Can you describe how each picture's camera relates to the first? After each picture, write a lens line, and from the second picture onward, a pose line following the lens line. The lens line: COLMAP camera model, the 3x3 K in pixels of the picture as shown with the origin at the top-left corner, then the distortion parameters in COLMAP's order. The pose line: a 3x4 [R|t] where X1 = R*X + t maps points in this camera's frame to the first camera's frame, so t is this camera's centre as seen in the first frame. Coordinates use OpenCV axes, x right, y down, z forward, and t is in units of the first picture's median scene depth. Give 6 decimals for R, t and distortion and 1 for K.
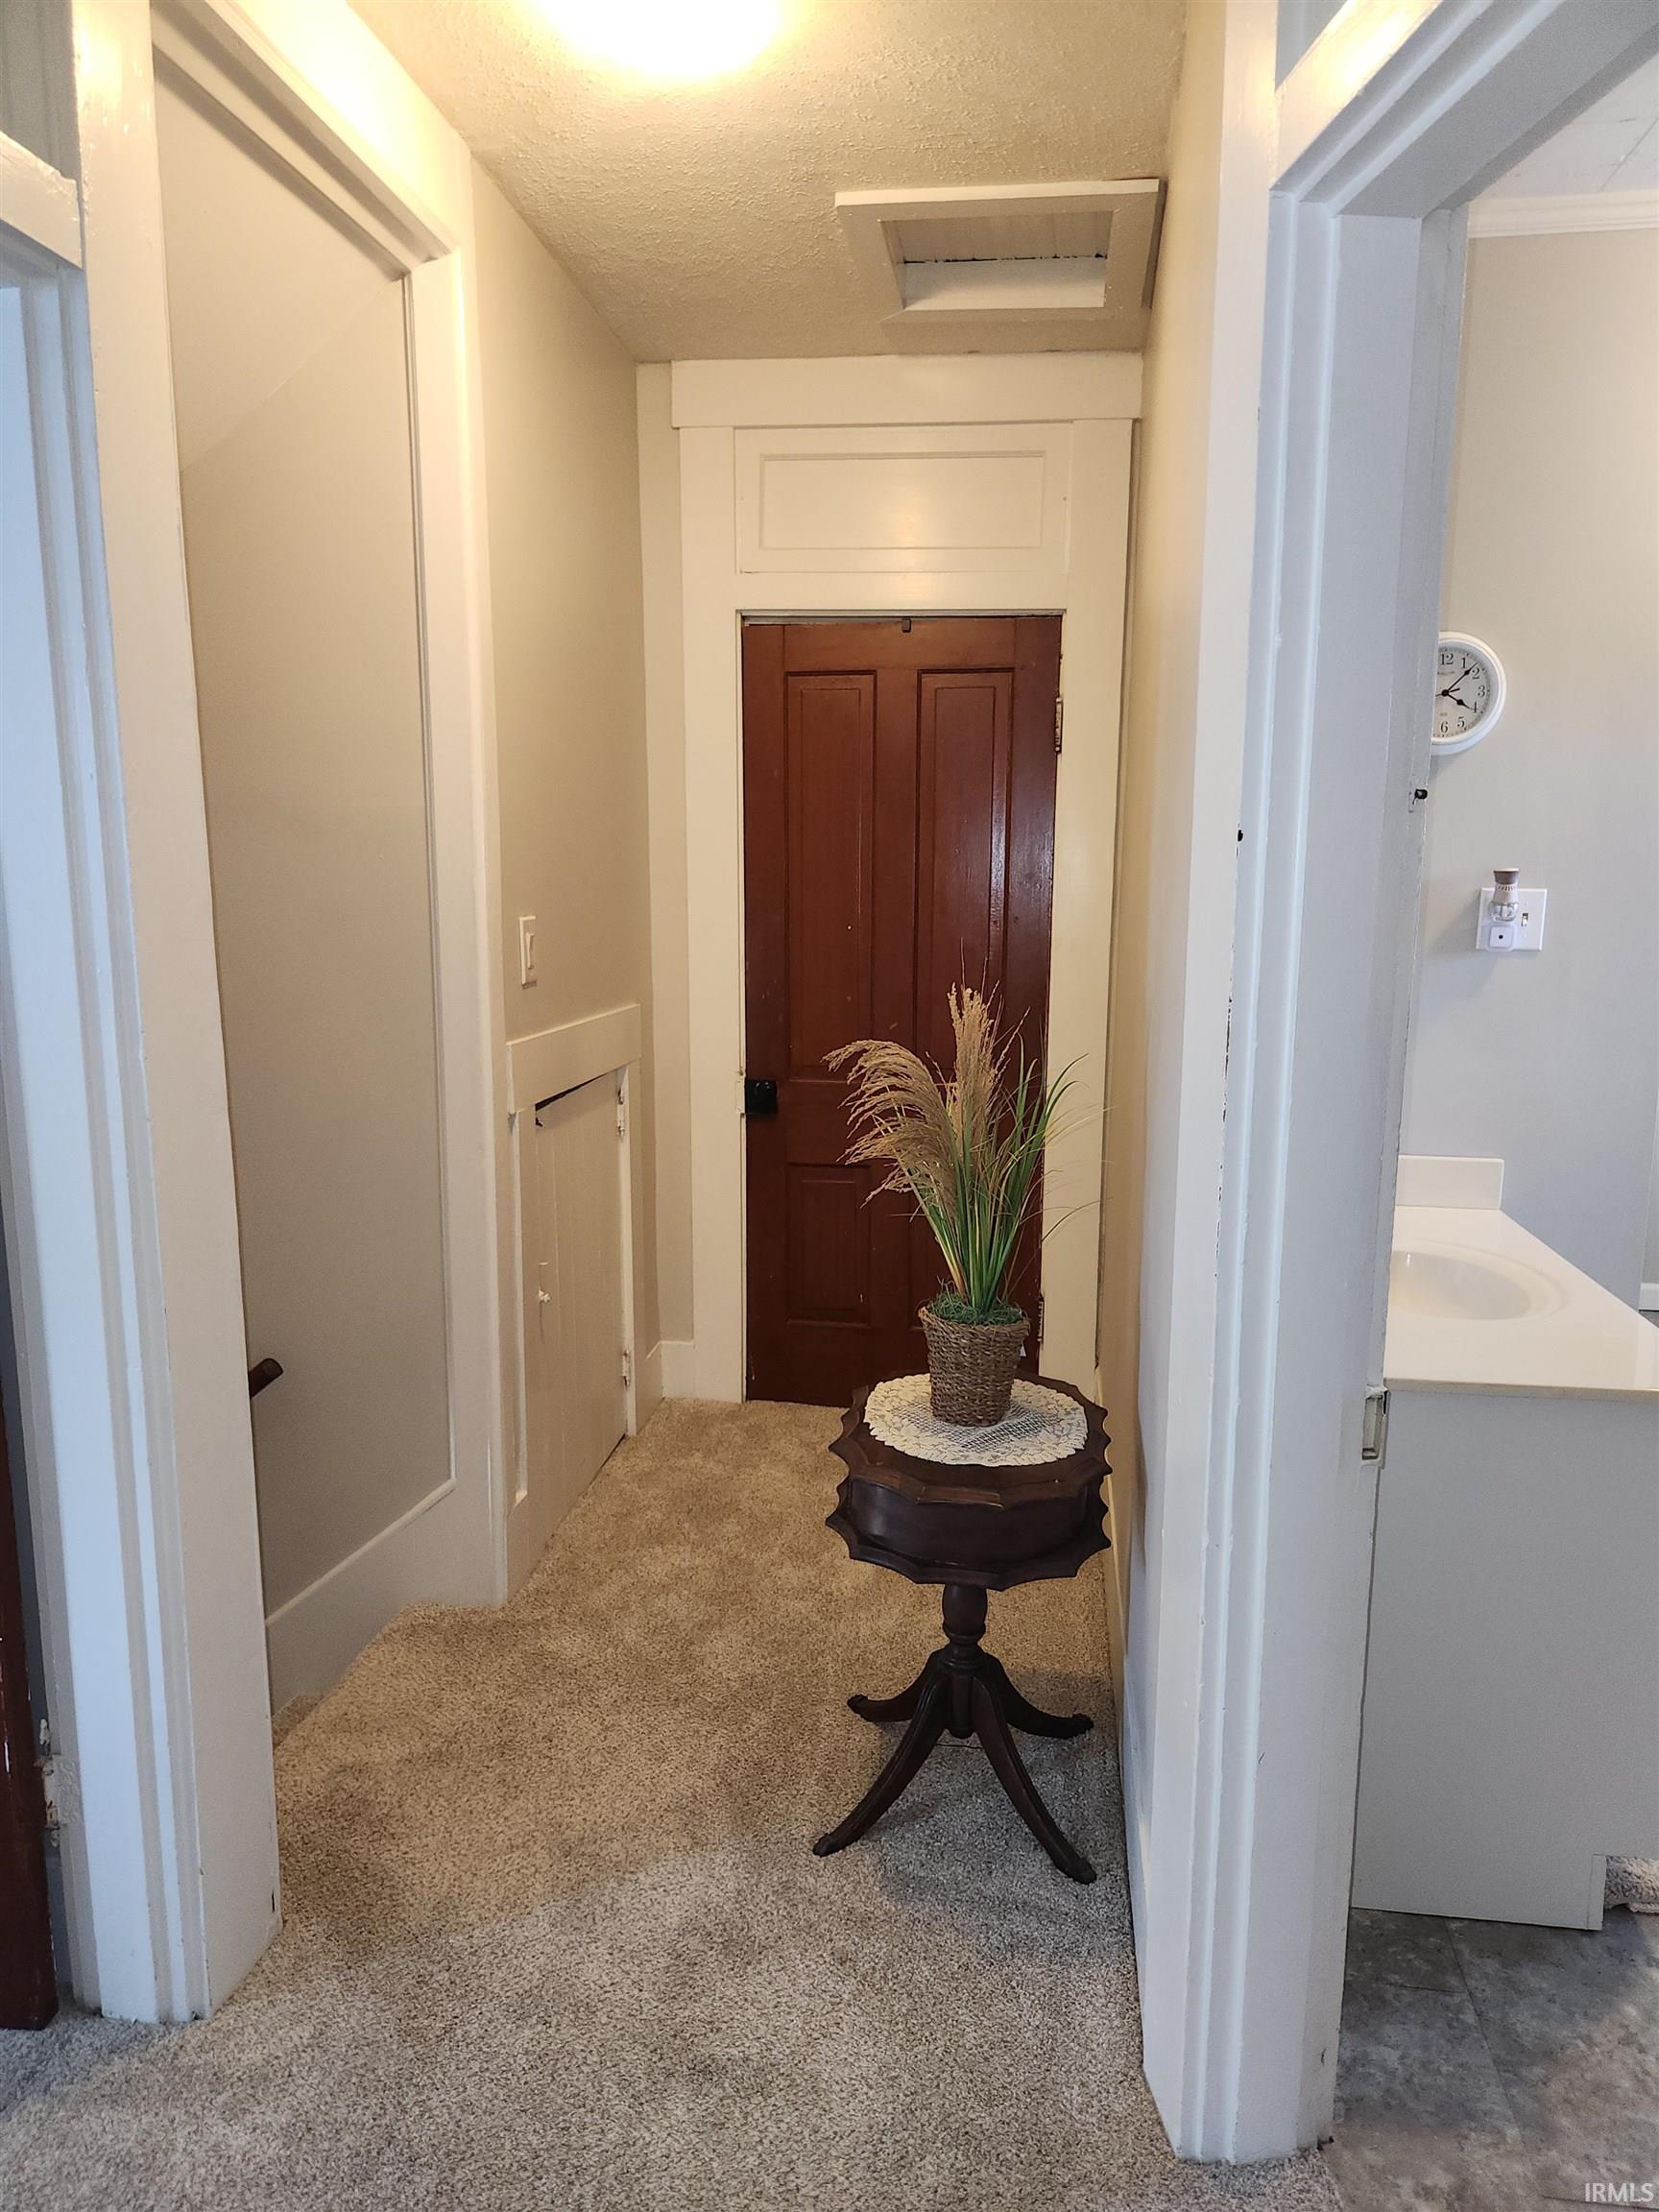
lens RADIAL K [[1477.7, 0, 833.0], [0, 1477.7, 1111.0], [0, 0, 1]] dist [0.035042, -0.012503]
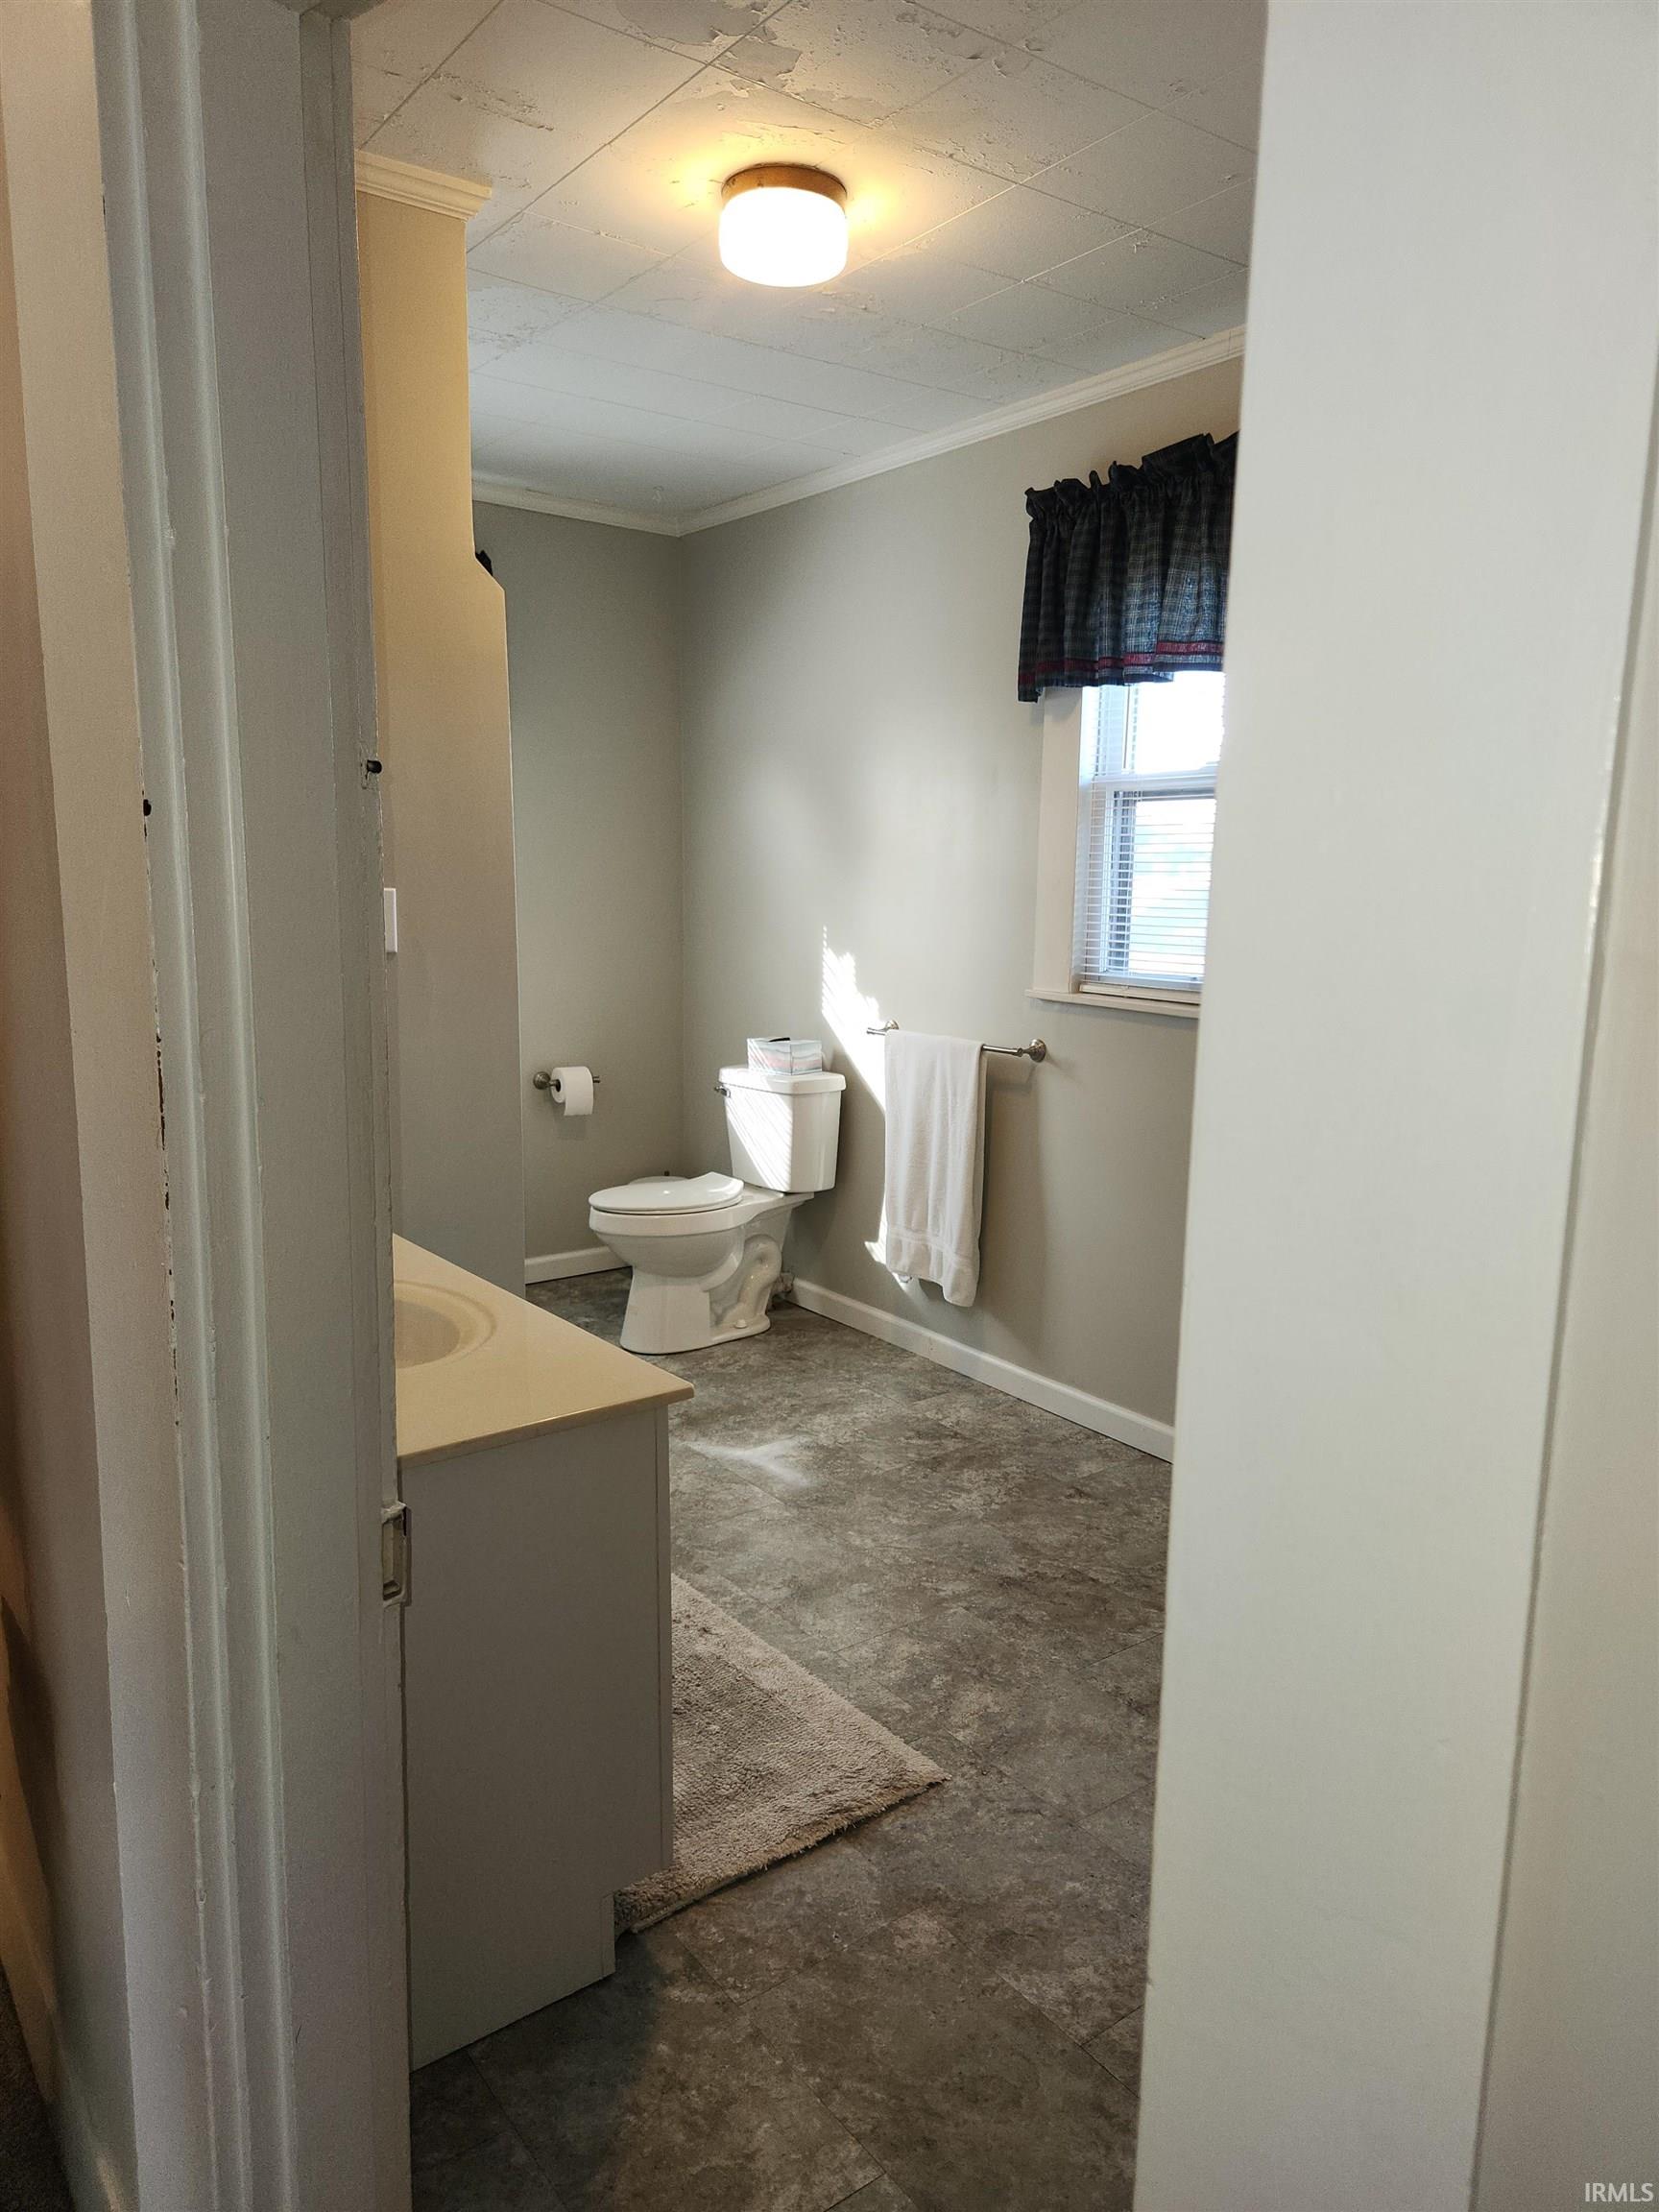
lens RADIAL K [[1477.7, 0, 841.3], [0, 1477.7, 1104.0], [0, 0, 1]] dist [0.035042, -0.012503]
pose [[0.696223, -0.100625, 0.710737, -0.012628], [0.100751, 0.994023, 0.042038, -0.037061], [-0.710719, 0.042340, 0.702200, 0.241232]]
